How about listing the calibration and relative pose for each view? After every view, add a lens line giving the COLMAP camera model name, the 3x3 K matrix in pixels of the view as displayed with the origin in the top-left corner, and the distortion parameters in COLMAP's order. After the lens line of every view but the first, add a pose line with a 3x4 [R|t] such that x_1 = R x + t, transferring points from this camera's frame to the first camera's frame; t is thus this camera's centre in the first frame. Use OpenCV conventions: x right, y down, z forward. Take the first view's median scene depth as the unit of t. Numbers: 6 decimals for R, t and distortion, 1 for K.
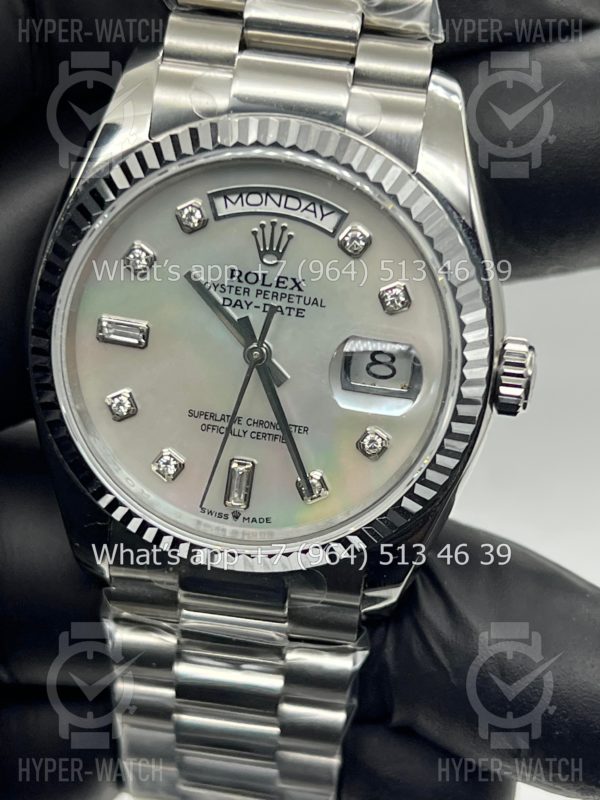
lens RADIAL K [[1927.4, 0, 295.1], [0, 1927.4, 432.6], [0, 0, 1]] dist [0.352604, 0.000000]
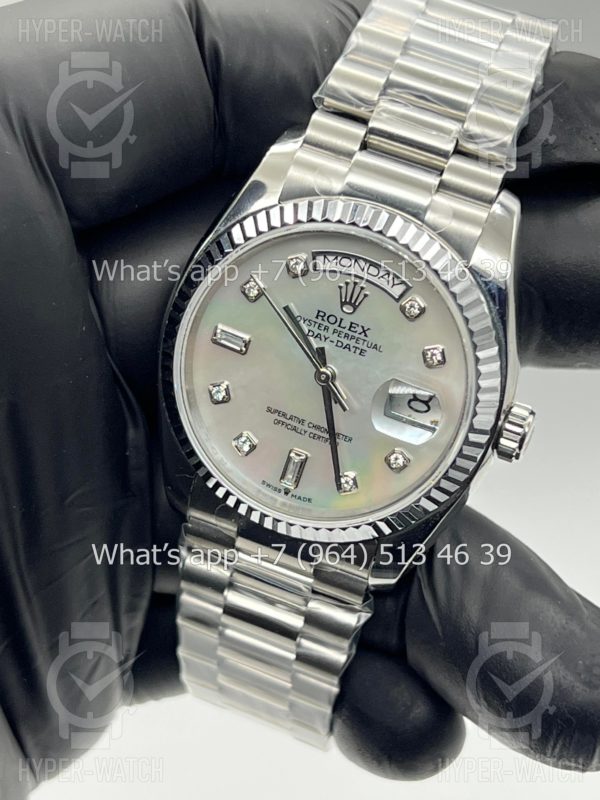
lens RADIAL K [[1927.4, 0, 291.3], [0, 1927.4, 428.4], [0, 0, 1]] dist [0.352604, 0.000000]
pose [[0.972763, 0.205652, -0.106960, 0.106861], [-0.202089, 0.978411, 0.043267, -0.058424], [0.113549, -0.020474, 0.993321, -0.318241]]
